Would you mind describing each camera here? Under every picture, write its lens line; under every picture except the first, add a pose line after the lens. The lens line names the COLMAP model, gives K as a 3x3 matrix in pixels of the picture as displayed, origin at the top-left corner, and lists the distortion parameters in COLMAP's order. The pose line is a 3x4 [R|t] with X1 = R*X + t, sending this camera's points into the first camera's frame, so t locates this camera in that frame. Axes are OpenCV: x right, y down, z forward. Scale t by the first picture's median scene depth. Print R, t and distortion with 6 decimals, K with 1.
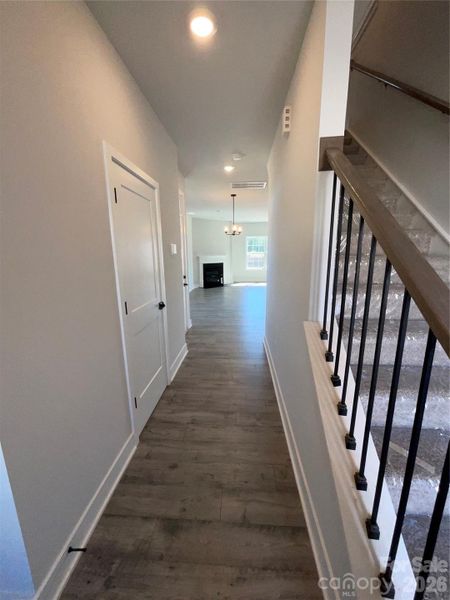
lens RADIAL K [[246.2, 0, 225.9], [0, 246.2, 300.9], [0, 0, 1]] dist [0.003243, 0.001398]
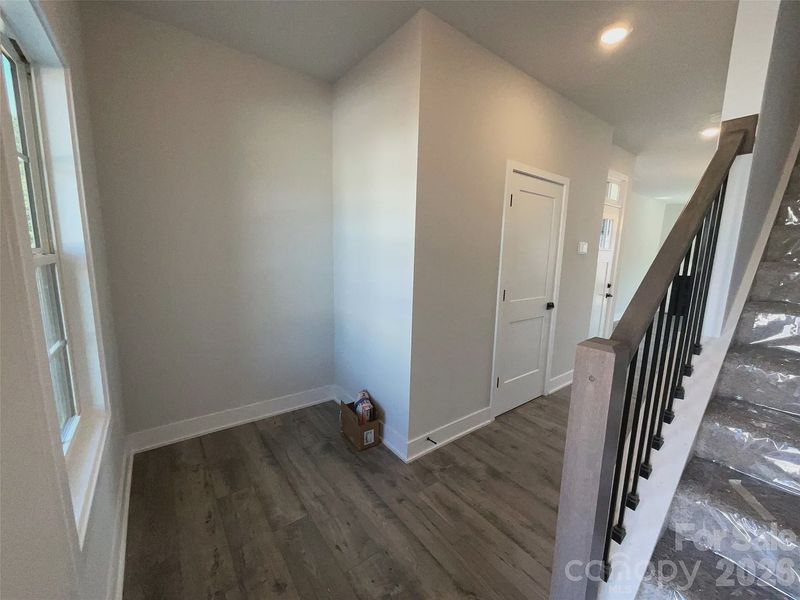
lens RADIAL K [[328.2, 0, 400.0], [0, 328.2, 299.8], [0, 0, 1]] dist [0.003243, 0.001398]
pose [[0.658903, 0.142624, -0.738583, 0.378588], [-0.184179, 0.982564, 0.025428, 0.092247], [0.729331, 0.119277, 0.673683, -0.356202]]
